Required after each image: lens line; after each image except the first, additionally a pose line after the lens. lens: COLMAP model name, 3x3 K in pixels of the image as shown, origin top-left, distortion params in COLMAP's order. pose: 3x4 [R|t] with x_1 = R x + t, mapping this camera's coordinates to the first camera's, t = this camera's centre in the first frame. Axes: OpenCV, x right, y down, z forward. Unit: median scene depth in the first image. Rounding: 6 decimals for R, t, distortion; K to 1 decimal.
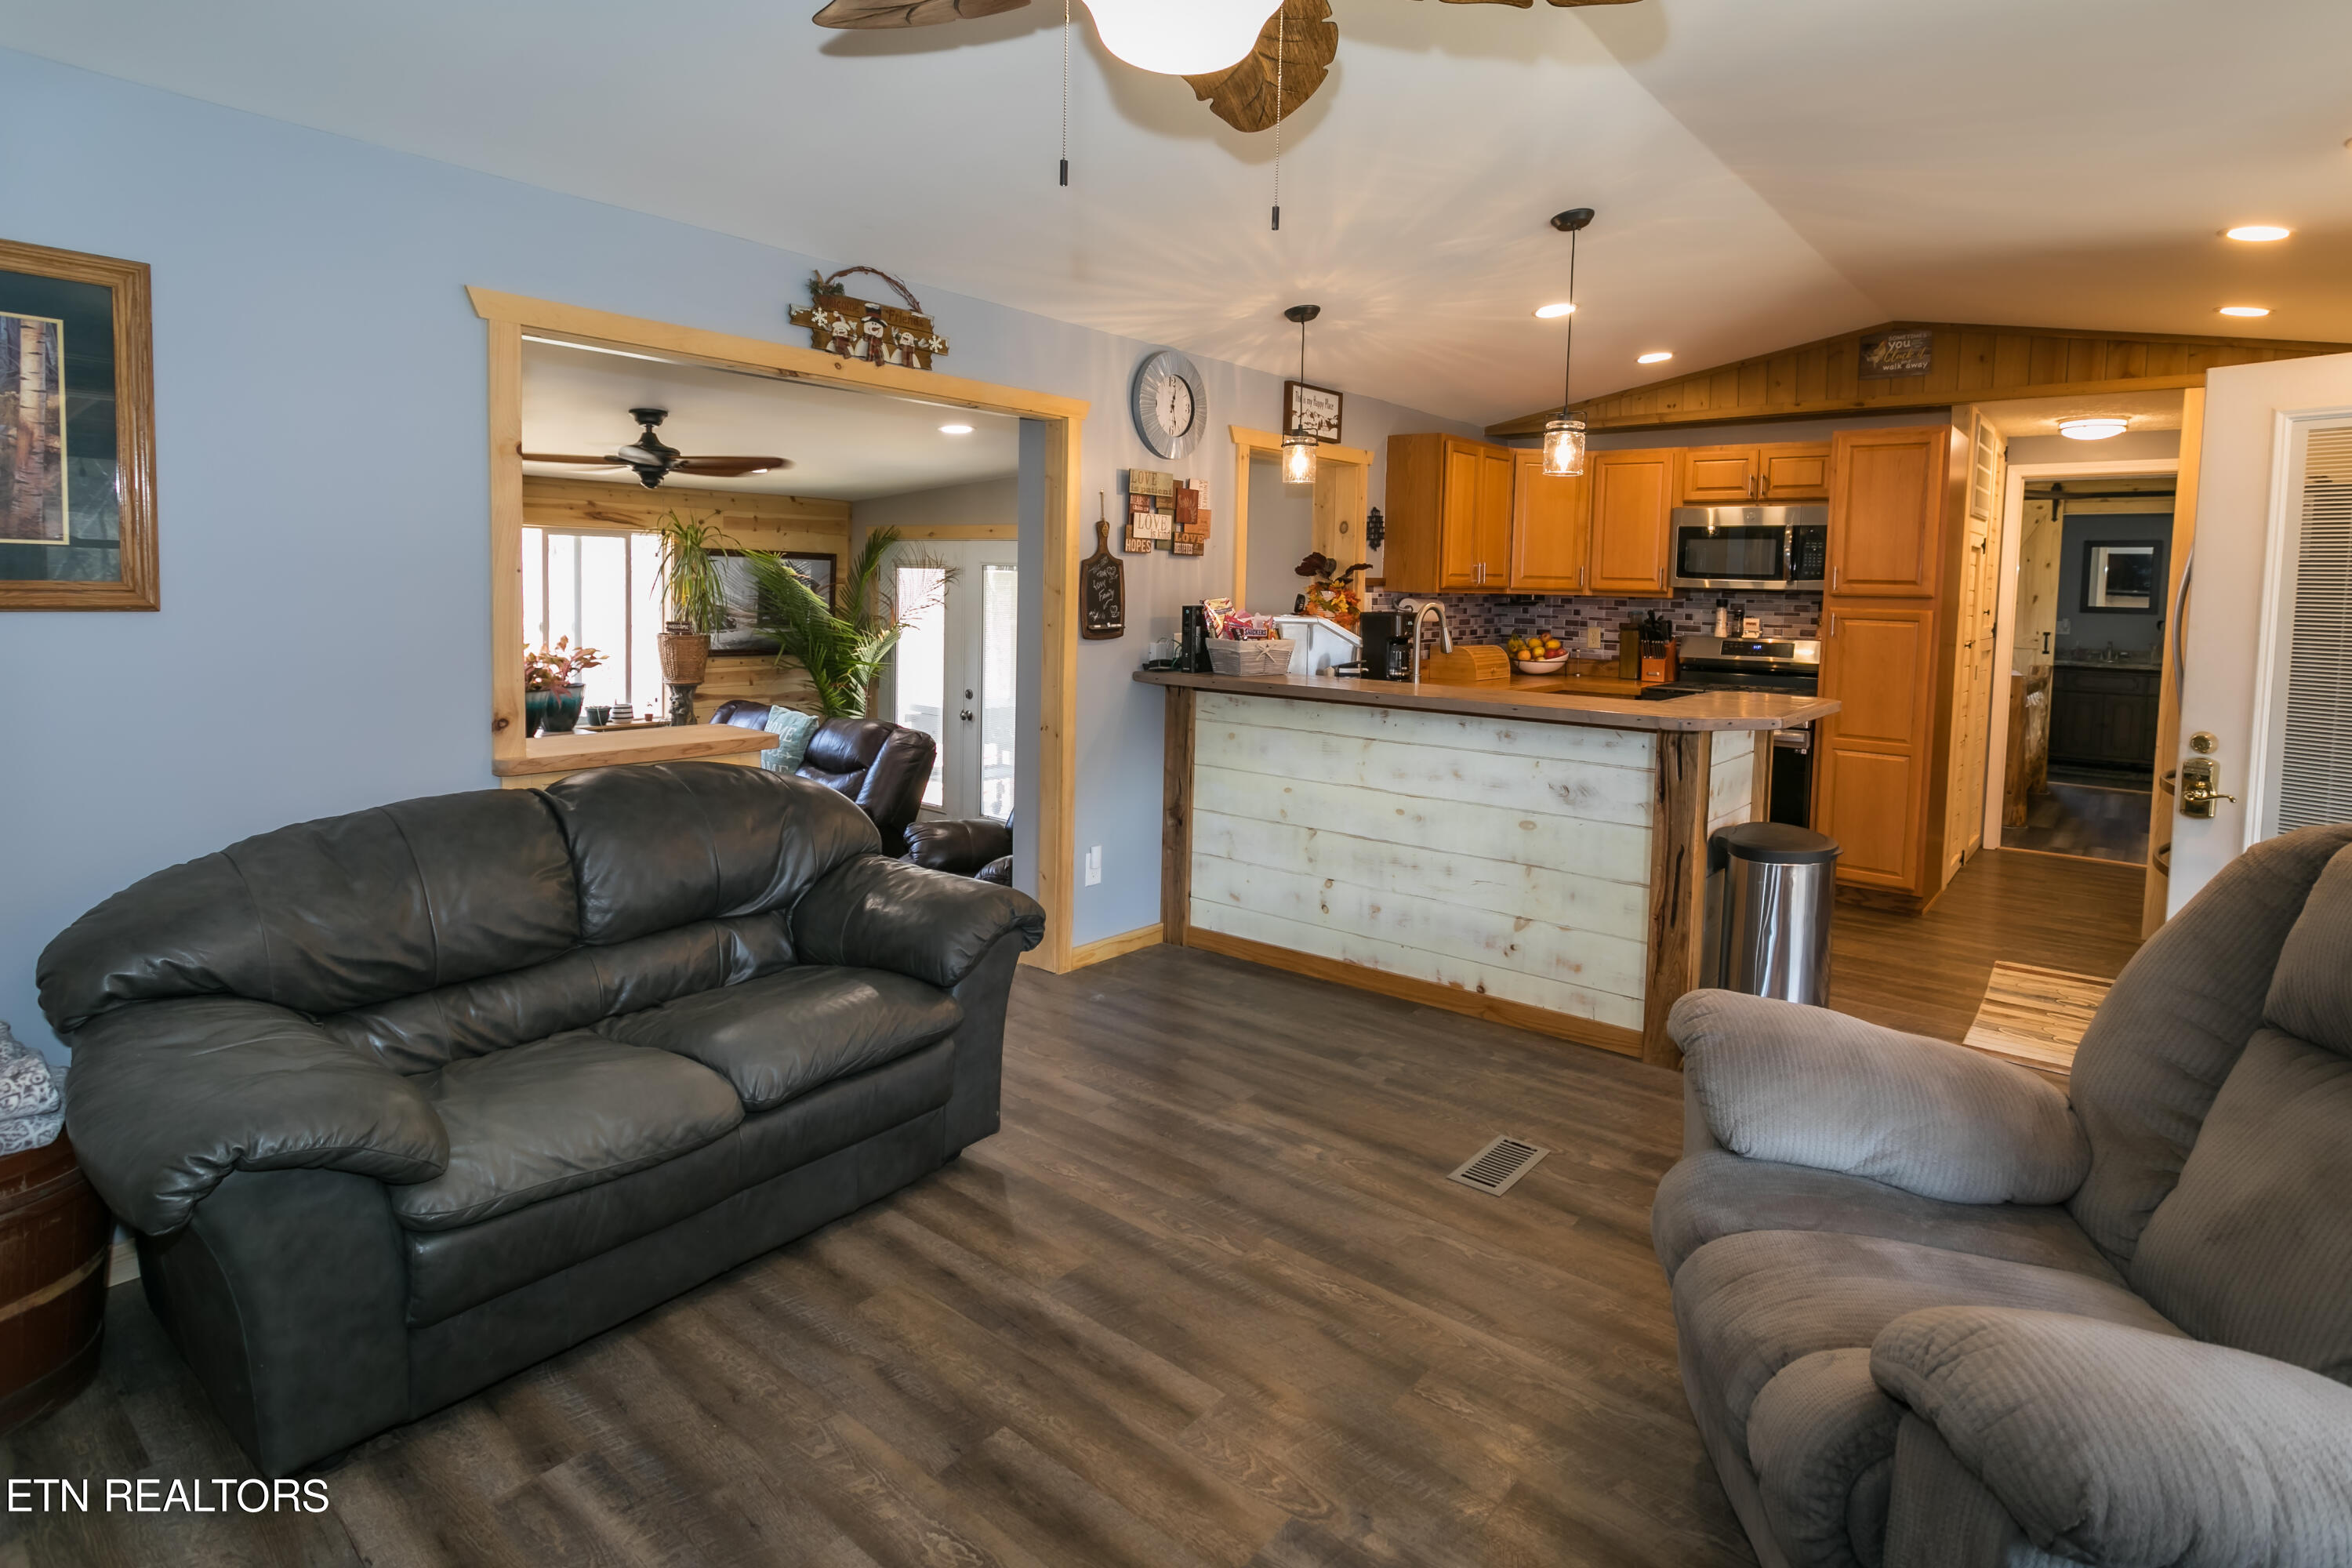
lens RADIAL K [[1232.6, 0, 1200.9], [0, 1232.6, 660.8], [0, 0, 1]] dist [-0.002438, 0.005212]
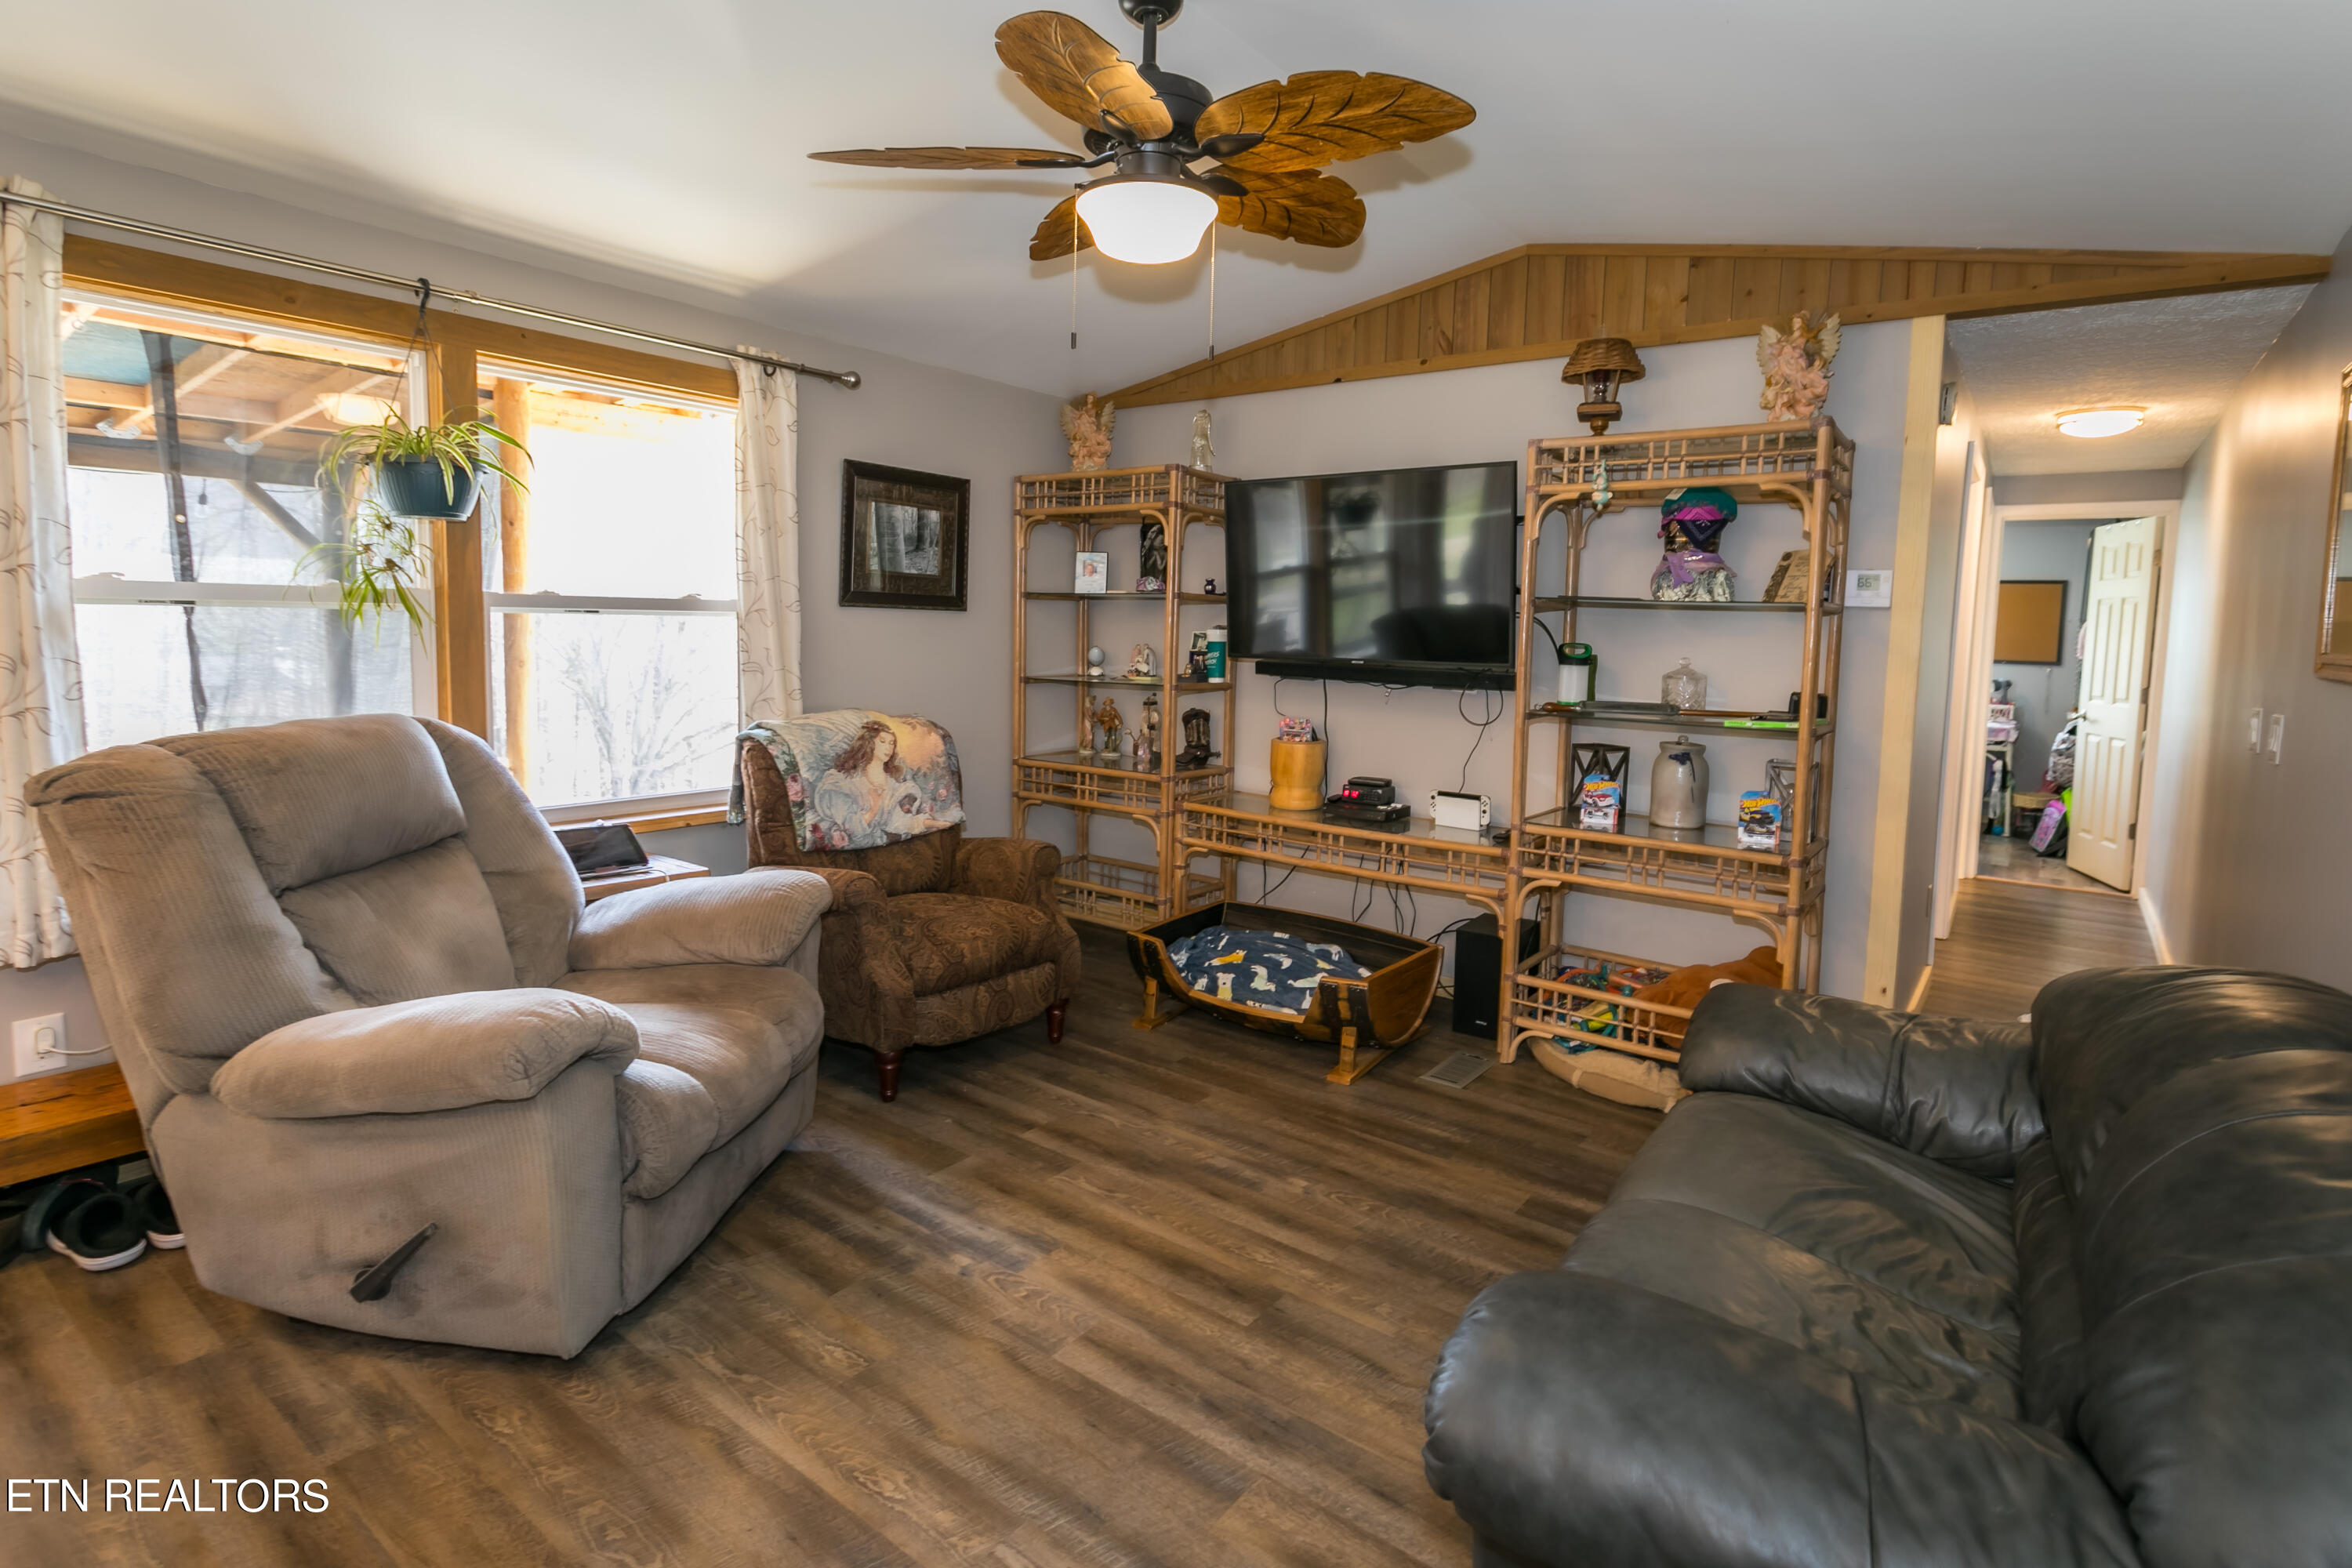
lens RADIAL K [[1140.4, 0, 1190.9], [0, 1140.4, 712.1], [0, 0, 1]] dist [0.002017, 0.001058]
pose [[-0.997921, -0.049072, -0.041780, -0.012512], [-0.054793, 0.987299, 0.149124, -0.042611], [0.033932, 0.151103, -0.987935, 0.750011]]
